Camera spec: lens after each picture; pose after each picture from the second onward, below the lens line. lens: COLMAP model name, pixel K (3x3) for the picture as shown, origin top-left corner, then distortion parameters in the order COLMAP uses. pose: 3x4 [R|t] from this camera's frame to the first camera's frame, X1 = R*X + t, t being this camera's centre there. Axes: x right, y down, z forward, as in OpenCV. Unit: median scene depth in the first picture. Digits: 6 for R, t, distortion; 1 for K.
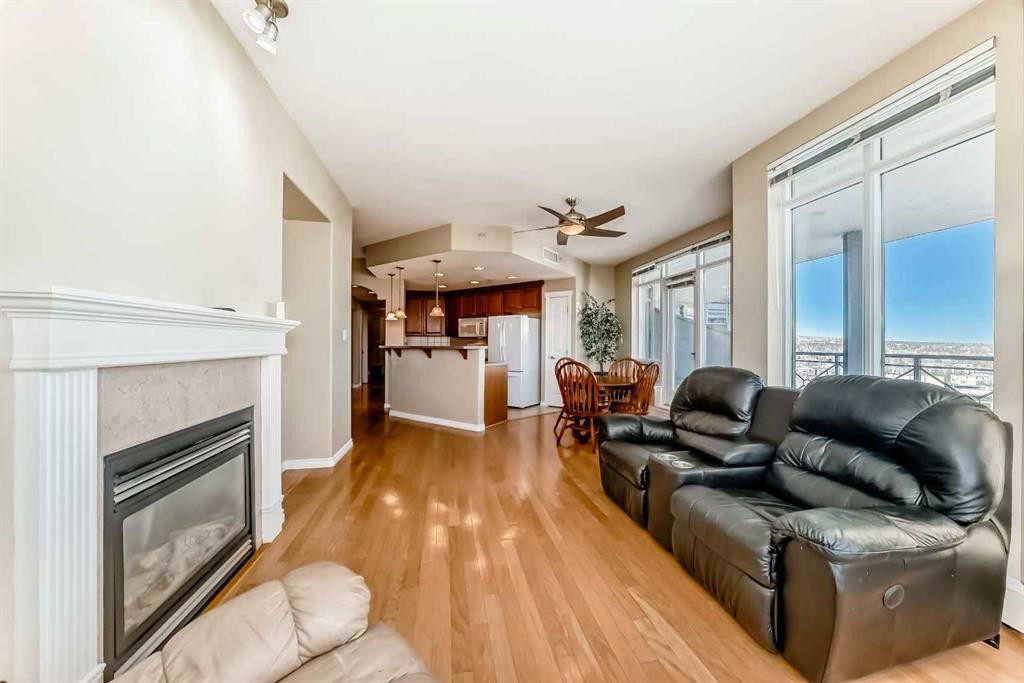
lens RADIAL K [[362.4, 0, 511.6], [0, 362.4, 345.0], [0, 0, 1]] dist [-0.009560, 0.000266]
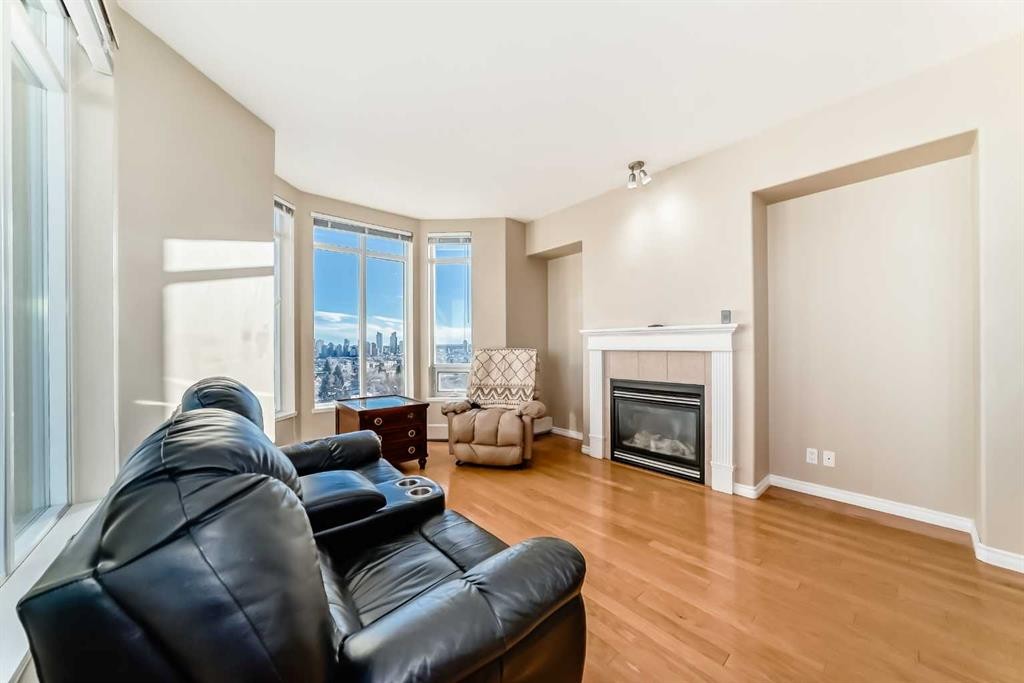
lens RADIAL K [[359.4, 0, 513.2], [0, 359.4, 345.1], [0, 0, 1]] dist [-0.026528, 0.000106]
pose [[-0.863192, 0.004073, -0.504860, 0.268498], [0.001856, 0.999986, 0.004893, -0.002194], [0.504873, 0.003286, -0.863188, 0.721419]]
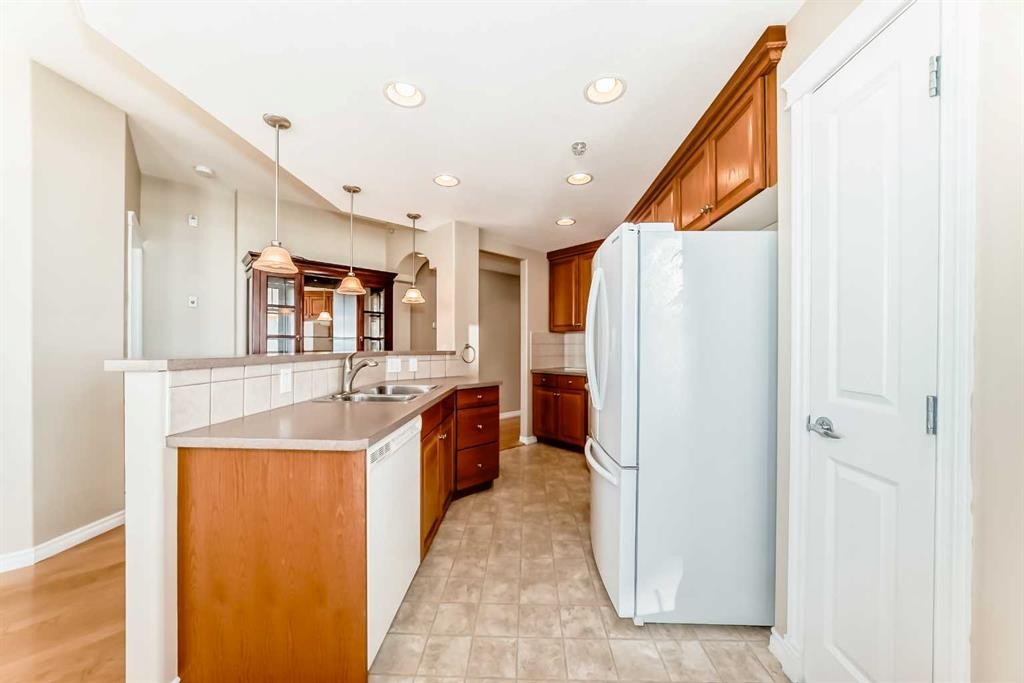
lens RADIAL K [[359.4, 0, 513.2], [0, 359.4, 345.1], [0, 0, 1]] dist [-0.026528, 0.000106]
pose [[0.537864, -0.000590, -0.843031, 0.227860], [-0.001138, 0.999998, -0.001426, -0.006436], [0.843031, 0.001726, 0.537862, 1.015117]]
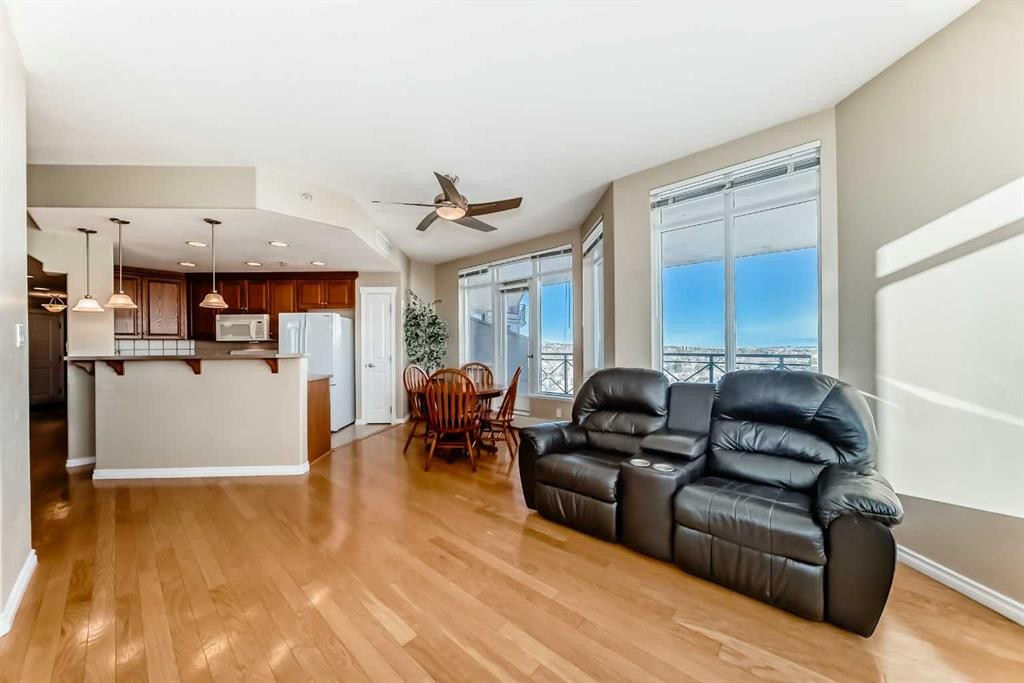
lens RADIAL K [[364.7, 0, 513.0], [0, 364.7, 349.1], [0, 0, 1]] dist [-0.013693, 0.000149]
pose [[0.793424, -0.013613, 0.608517, -0.176455], [0.014145, 0.999892, 0.003926, -0.002052], [-0.608505, 0.005492, 0.793531, 0.176195]]
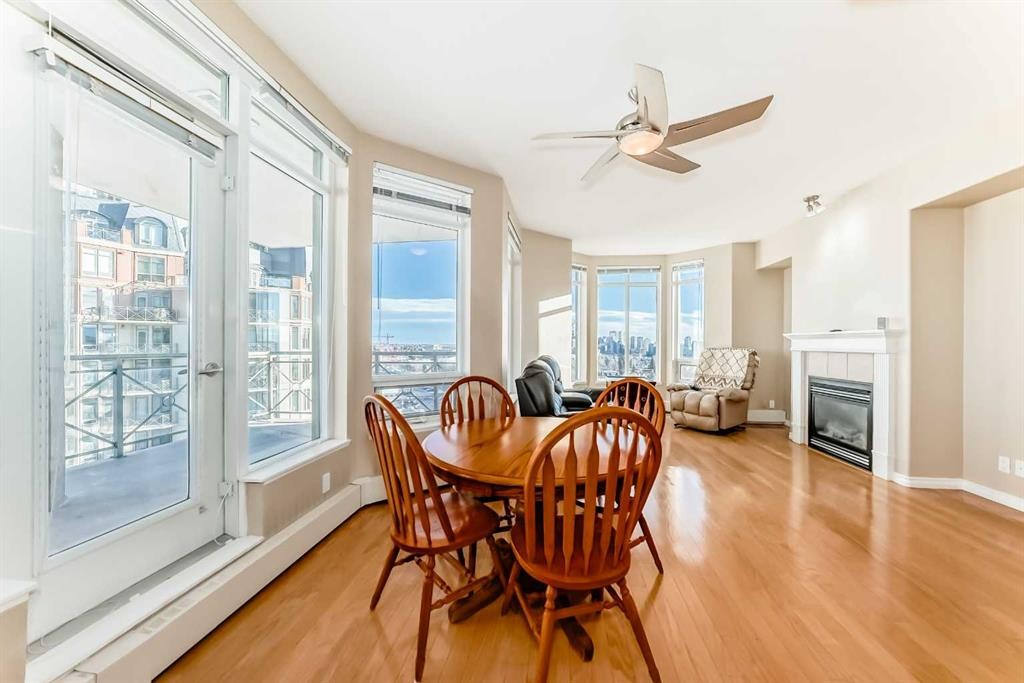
lens RADIAL K [[368.7, 0, 517.3], [0, 368.7, 342.5], [0, 0, 1]] dist [-0.007517, 0.000266]
pose [[-0.953580, -0.006306, 0.301074, 0.131239], [-0.005479, 0.999979, 0.003591, -0.007086], [-0.301091, 0.001775, -0.953594, 1.200969]]
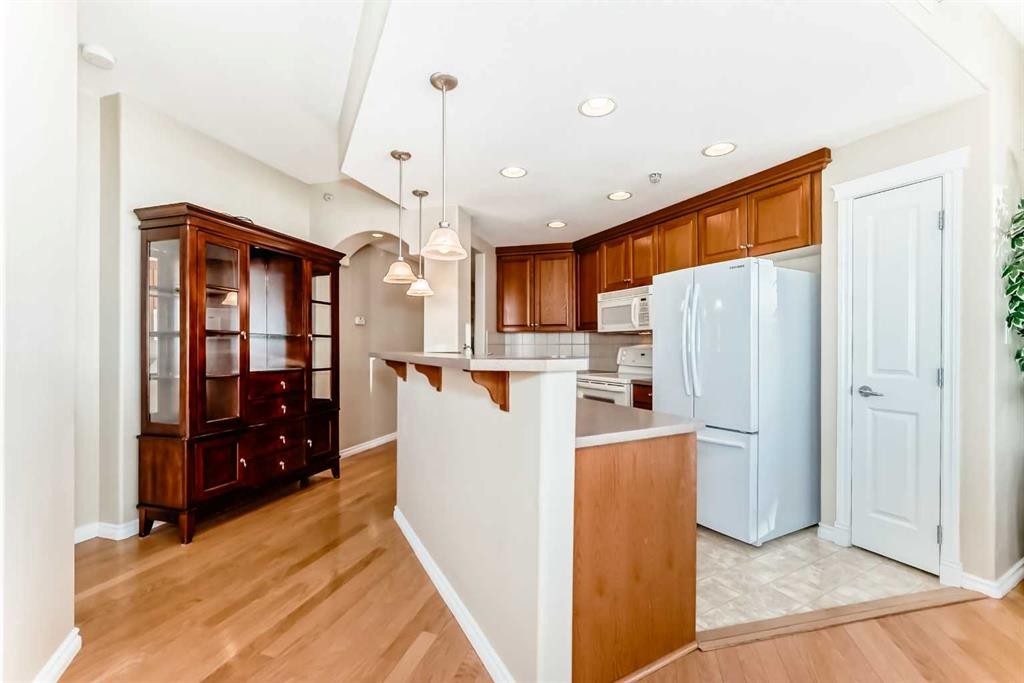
lens RADIAL K [[424.4, 0, 512.2], [0, 424.4, 344.8], [0, 0, 1]] dist [-0.021524, 0.000067]
pose [[0.887398, -0.002360, -0.460998, 0.011448], [-0.000157, 0.999985, -0.005421, -0.004662], [0.461004, 0.004883, 0.887385, 0.702288]]
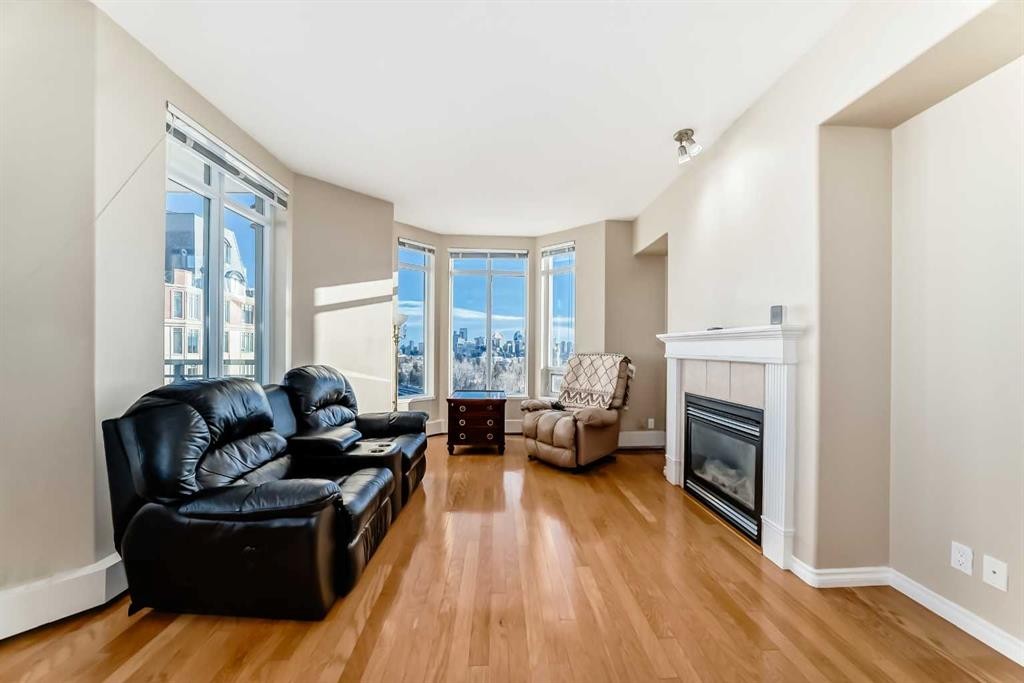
lens RADIAL K [[360.9, 0, 512.0], [0, 360.9, 347.4], [0, 0, 1]] dist [-0.010540, 0.000026]
pose [[-0.990388, -0.009706, 0.137979, -0.047443], [-0.009273, 0.999950, 0.003781, -0.005921], [-0.138009, 0.002465, -0.990428, 0.835803]]
